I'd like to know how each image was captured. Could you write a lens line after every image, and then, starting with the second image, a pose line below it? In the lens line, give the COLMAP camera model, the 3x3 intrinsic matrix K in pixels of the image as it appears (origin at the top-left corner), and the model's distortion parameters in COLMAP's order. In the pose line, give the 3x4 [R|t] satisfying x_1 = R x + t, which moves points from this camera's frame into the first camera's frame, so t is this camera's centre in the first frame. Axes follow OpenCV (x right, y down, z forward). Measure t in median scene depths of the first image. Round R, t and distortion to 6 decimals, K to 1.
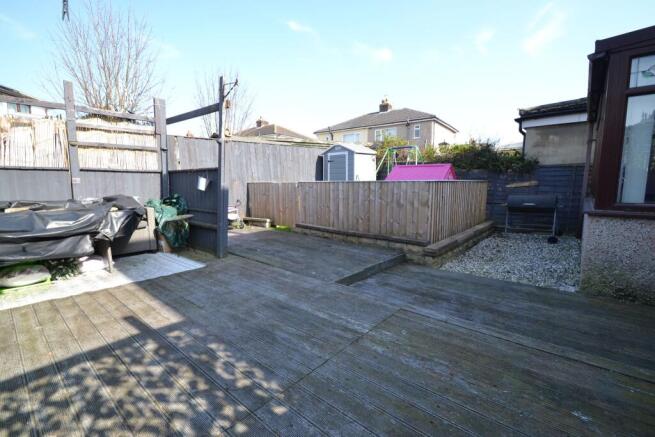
lens RADIAL K [[294.7, 0, 323.8], [0, 294.7, 219.9], [0, 0, 1]] dist [-0.016746, -0.000625]
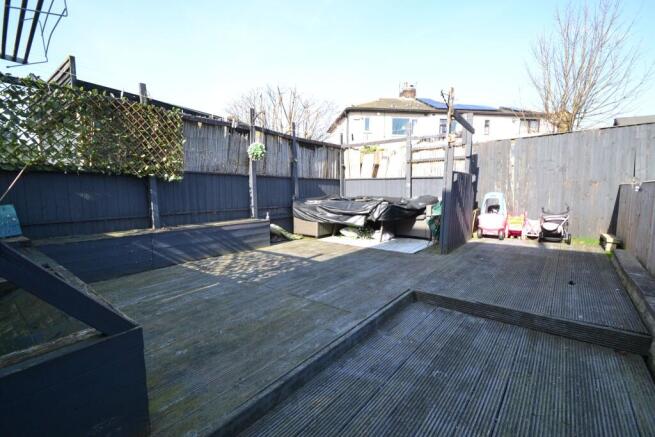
lens RADIAL K [[294.7, 0, 323.8], [0, 294.7, 219.9], [0, 0, 1]] dist [-0.016746, -0.000625]
pose [[0.046091, 0.106924, -0.993198, 1.050257], [-0.119171, 0.987743, 0.100806, -0.082143], [0.991803, 0.113714, 0.058268, 0.705087]]
